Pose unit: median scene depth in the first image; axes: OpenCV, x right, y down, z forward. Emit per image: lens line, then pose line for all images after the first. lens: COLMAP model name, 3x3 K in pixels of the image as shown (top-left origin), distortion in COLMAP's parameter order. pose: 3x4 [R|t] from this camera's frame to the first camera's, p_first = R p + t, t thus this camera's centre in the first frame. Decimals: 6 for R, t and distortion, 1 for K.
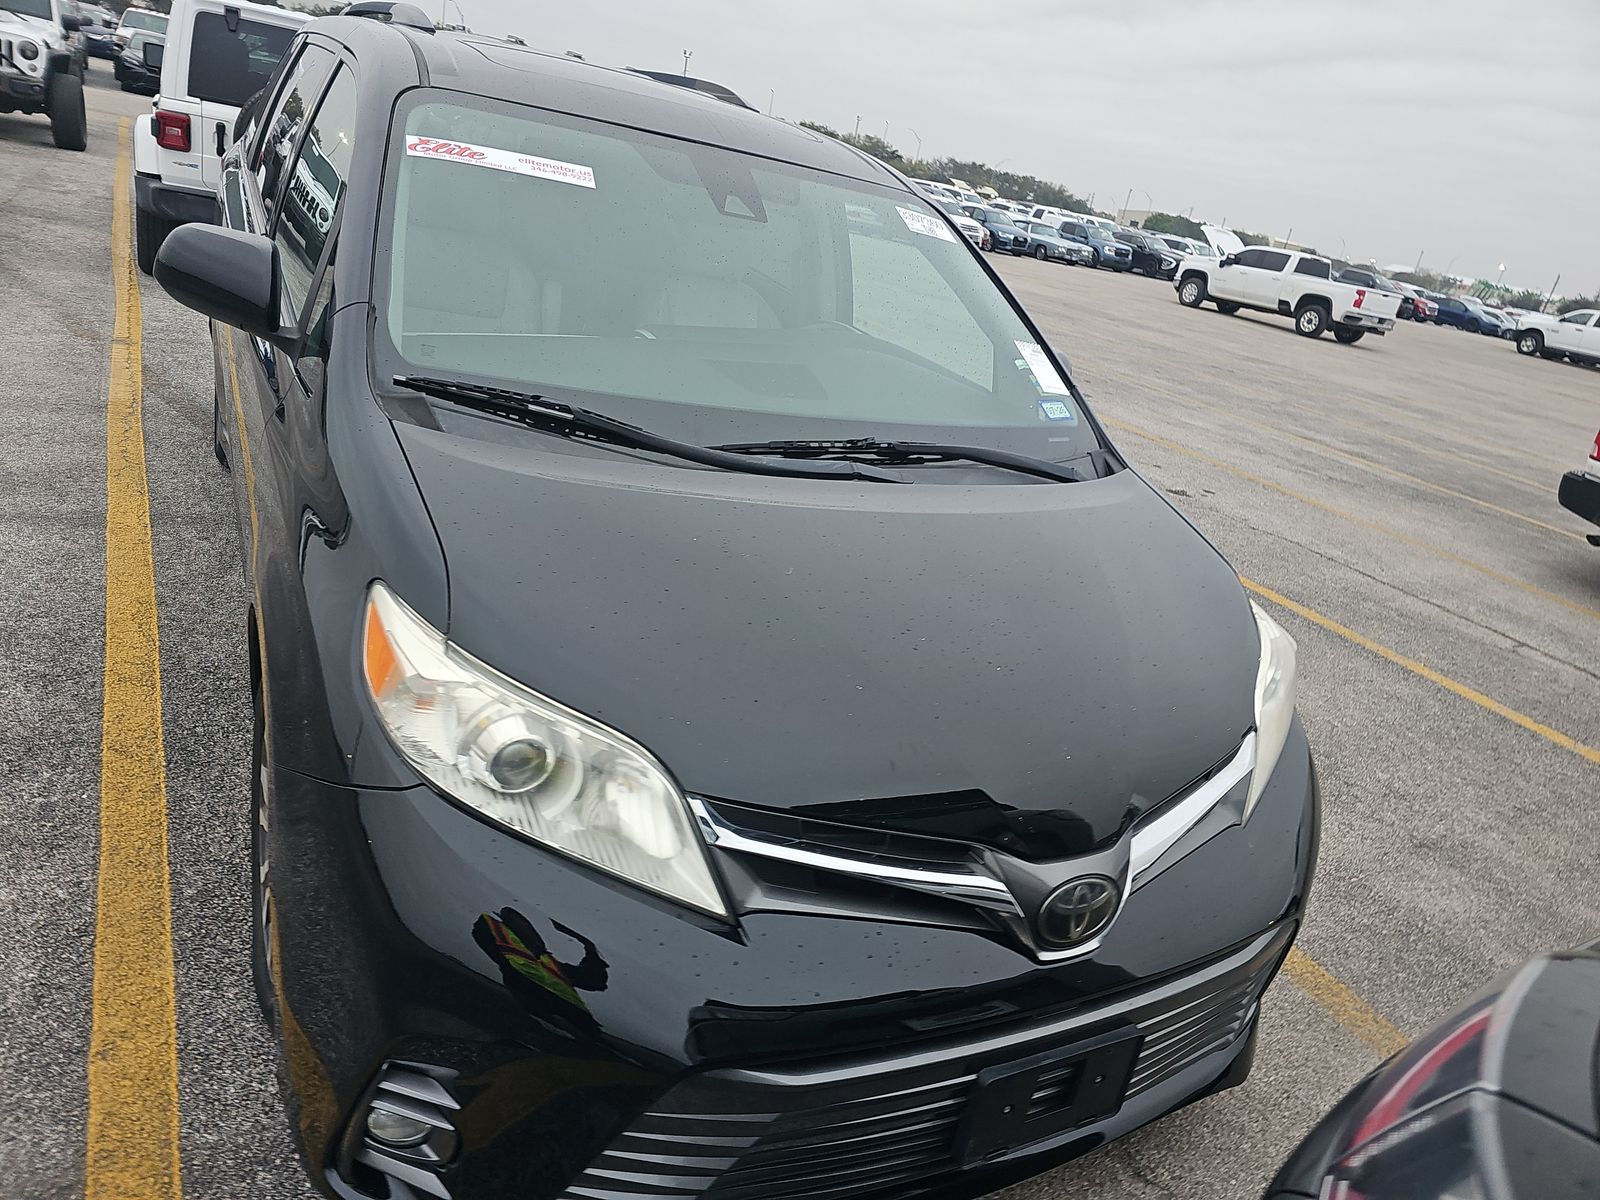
lens RADIAL K [[1058.1, 0, 805.5], [0, 1058.1, 599.8], [0, 0, 1]] dist [0.033378, -0.033084]
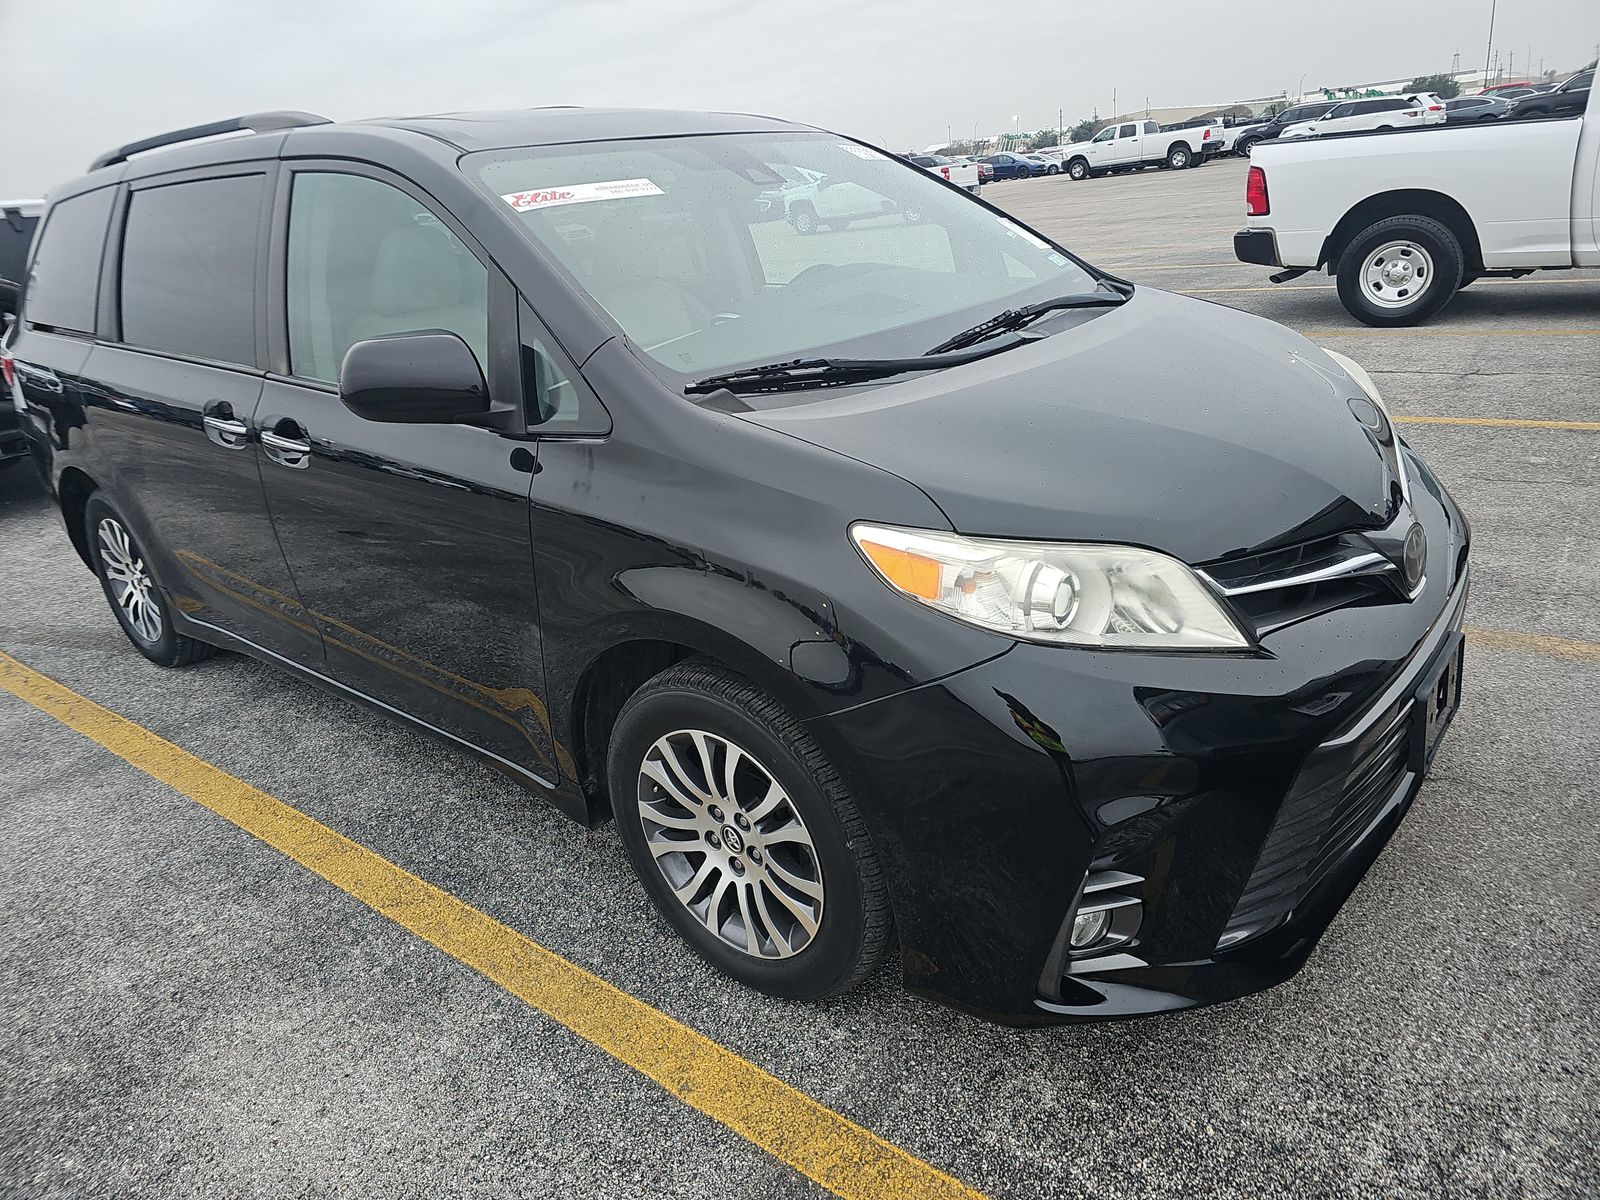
lens RADIAL K [[1058.1, 0, 795.0], [0, 1058.1, 605.2], [0, 0, 1]] dist [0.033378, -0.033084]
pose [[0.882930, -0.403121, 0.240685, -0.508973], [0.401778, 0.913967, 0.056909, -0.018218], [-0.242919, 0.046455, 0.968934, -0.046018]]
